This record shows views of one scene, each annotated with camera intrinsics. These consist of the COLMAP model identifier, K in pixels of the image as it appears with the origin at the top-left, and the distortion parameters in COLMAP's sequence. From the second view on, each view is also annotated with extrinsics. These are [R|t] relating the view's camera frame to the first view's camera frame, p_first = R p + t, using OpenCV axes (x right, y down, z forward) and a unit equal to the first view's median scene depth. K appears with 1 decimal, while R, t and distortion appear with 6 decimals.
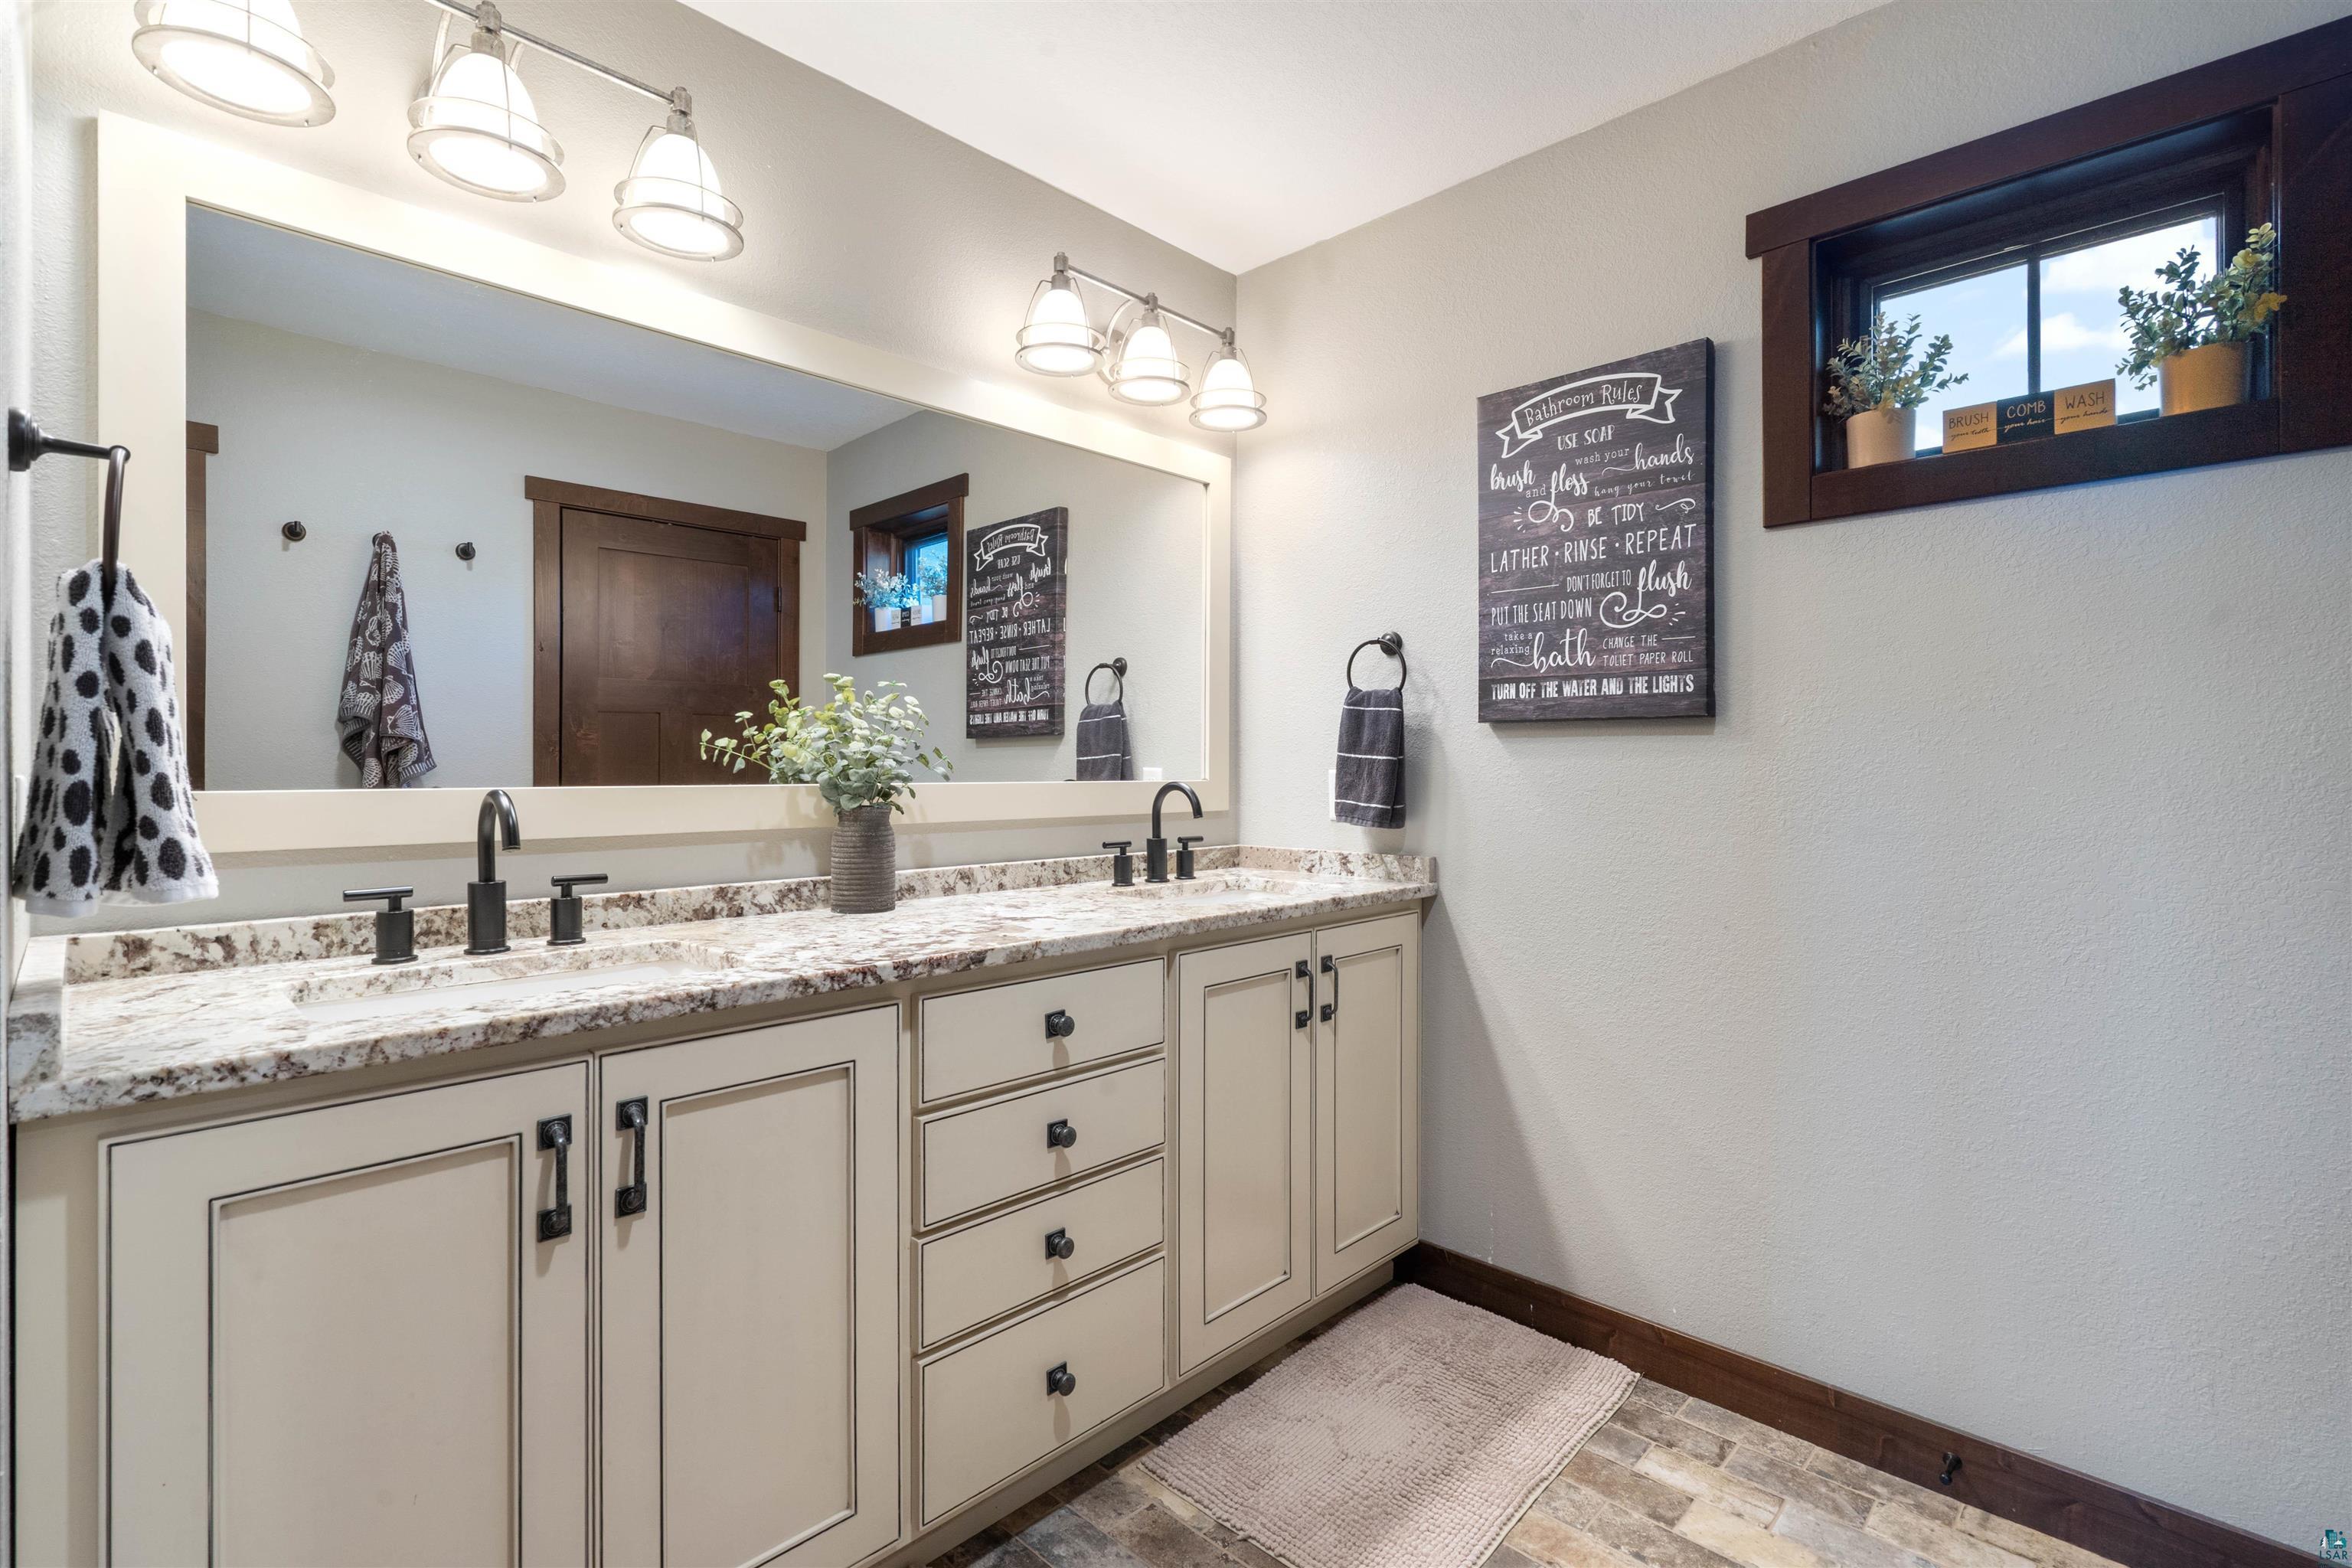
lens RADIAL K [[1073.5, 0, 1175.6], [0, 1073.5, 765.4], [0, 0, 1]] dist [-0.003245, 0.000810]
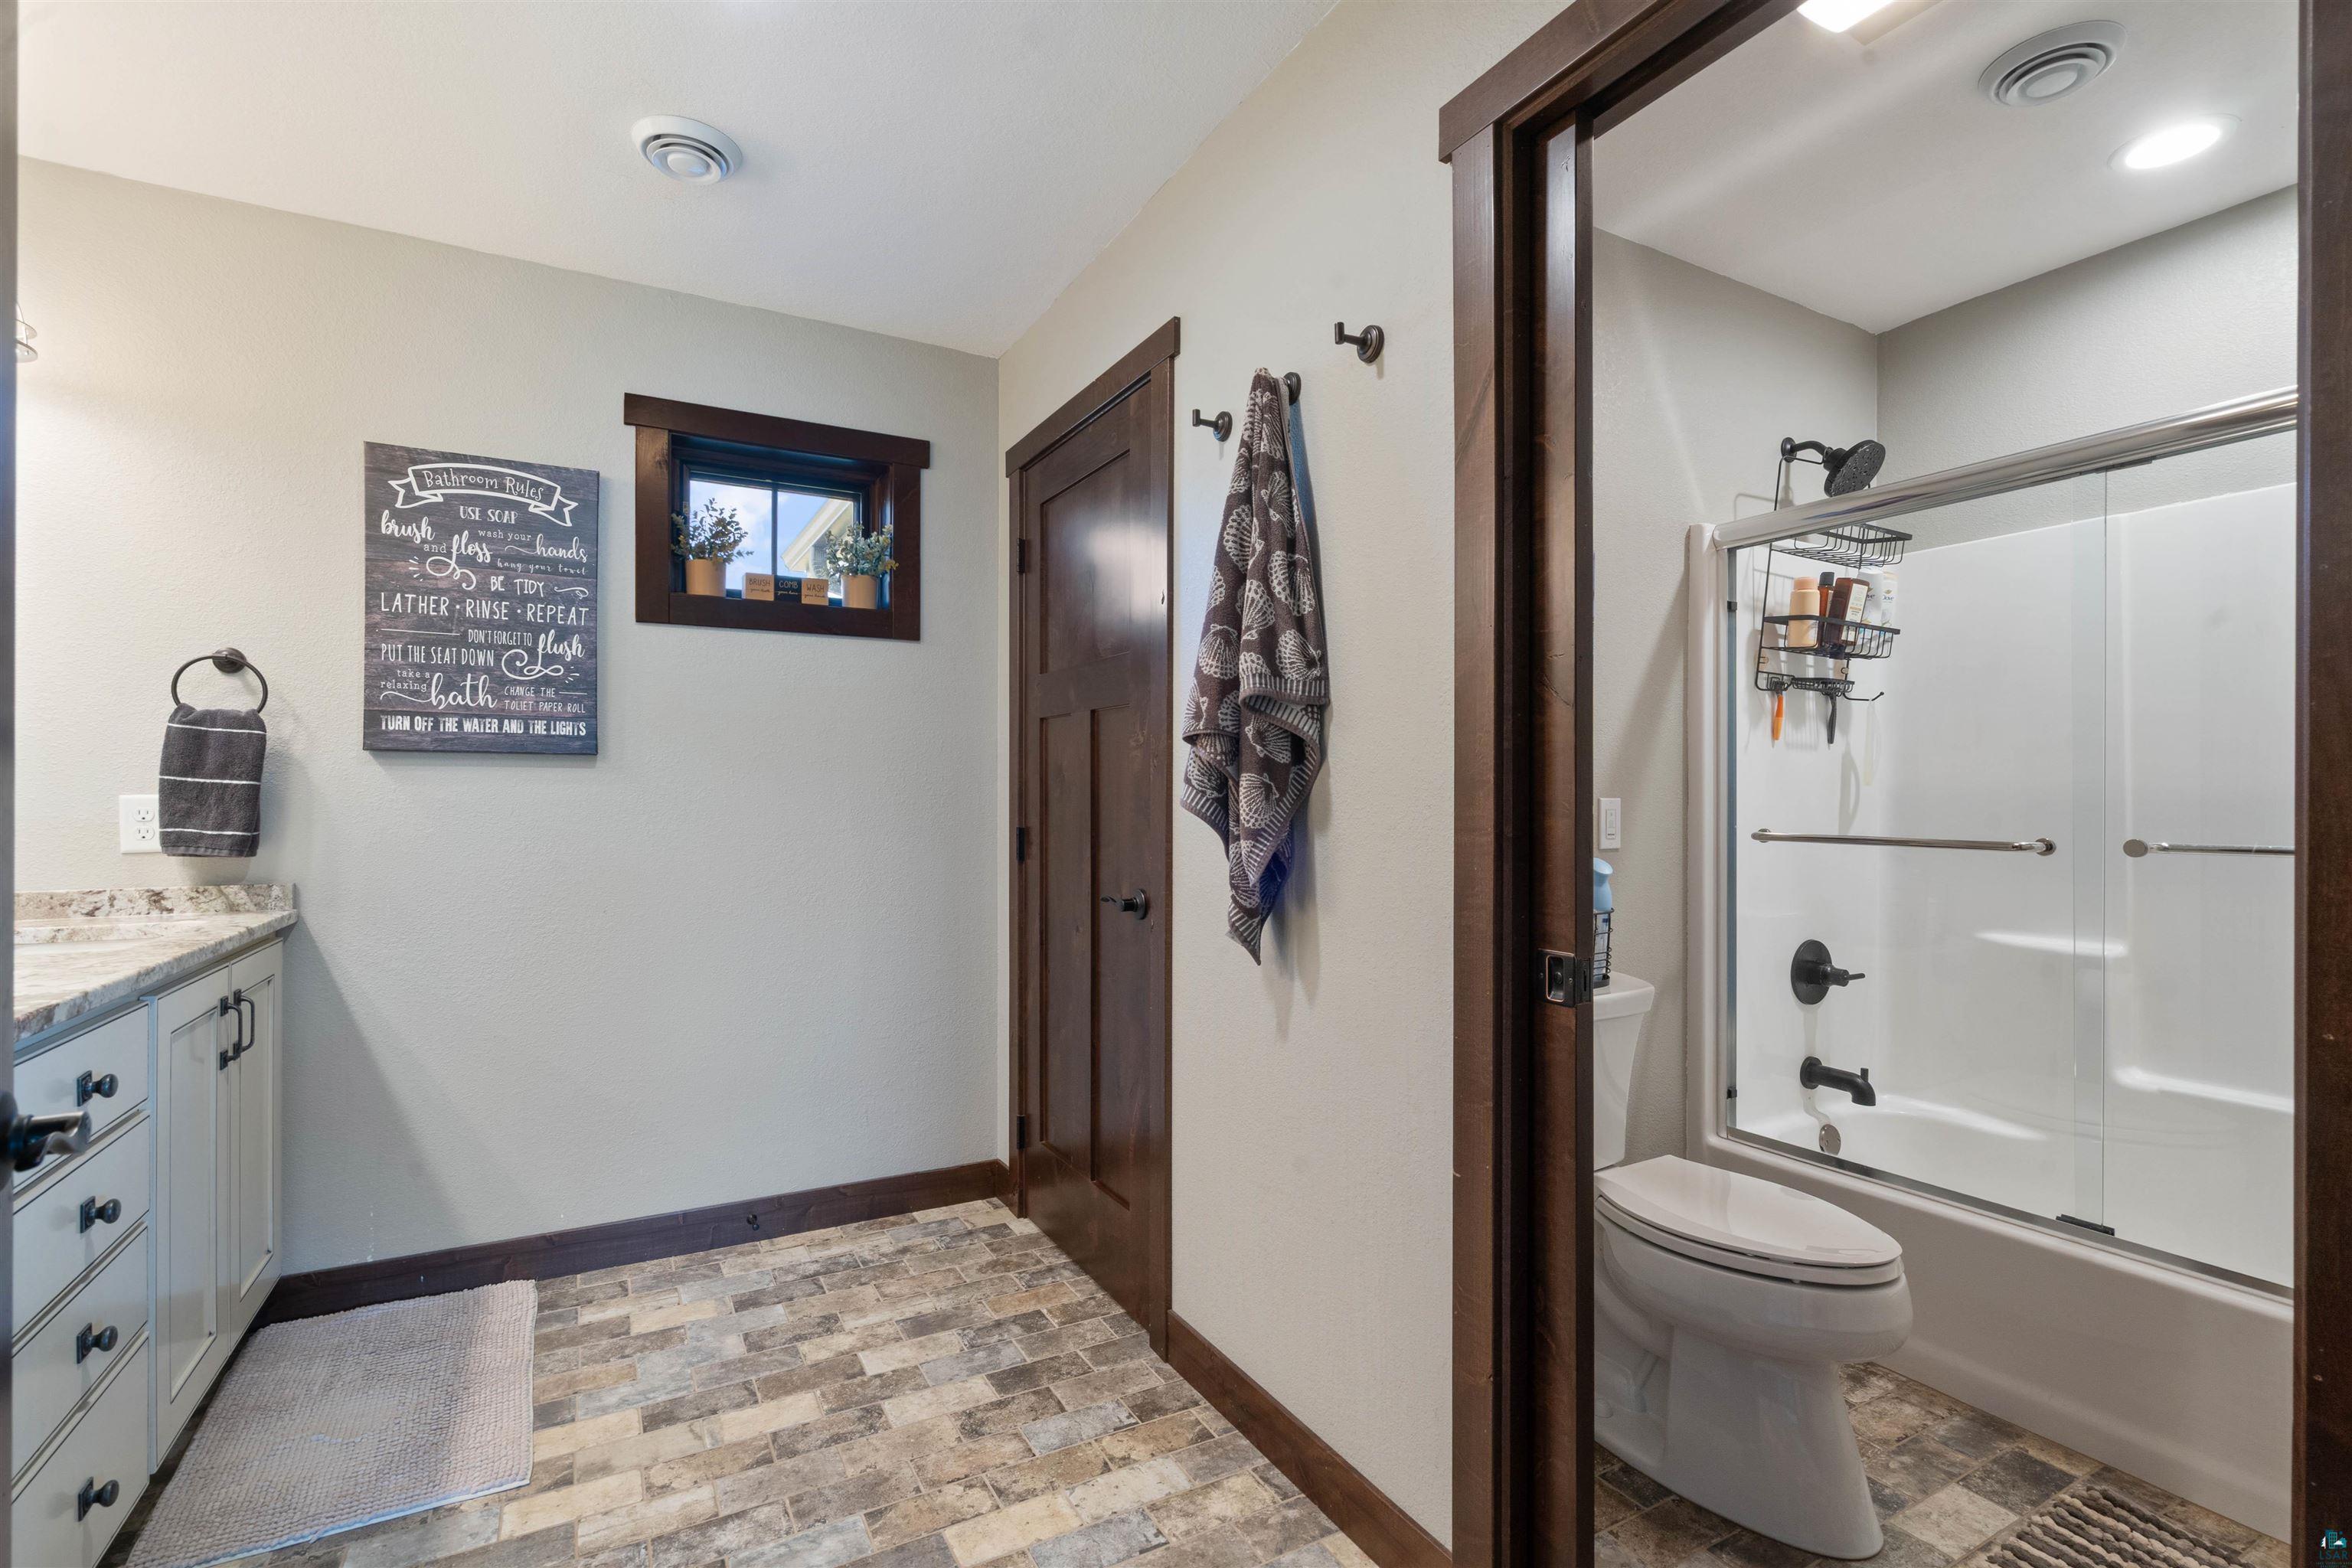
lens RADIAL K [[1066.5, 0, 1176.0], [0, 1066.5, 784.0], [0, 0, 1]] dist [-0.004129, 0.000362]
pose [[0.291176, 0.007416, 0.956641, -0.523301], [-0.004205, 0.999970, -0.006472, -0.003556], [-0.956660, -0.002138, 0.291199, -0.070765]]
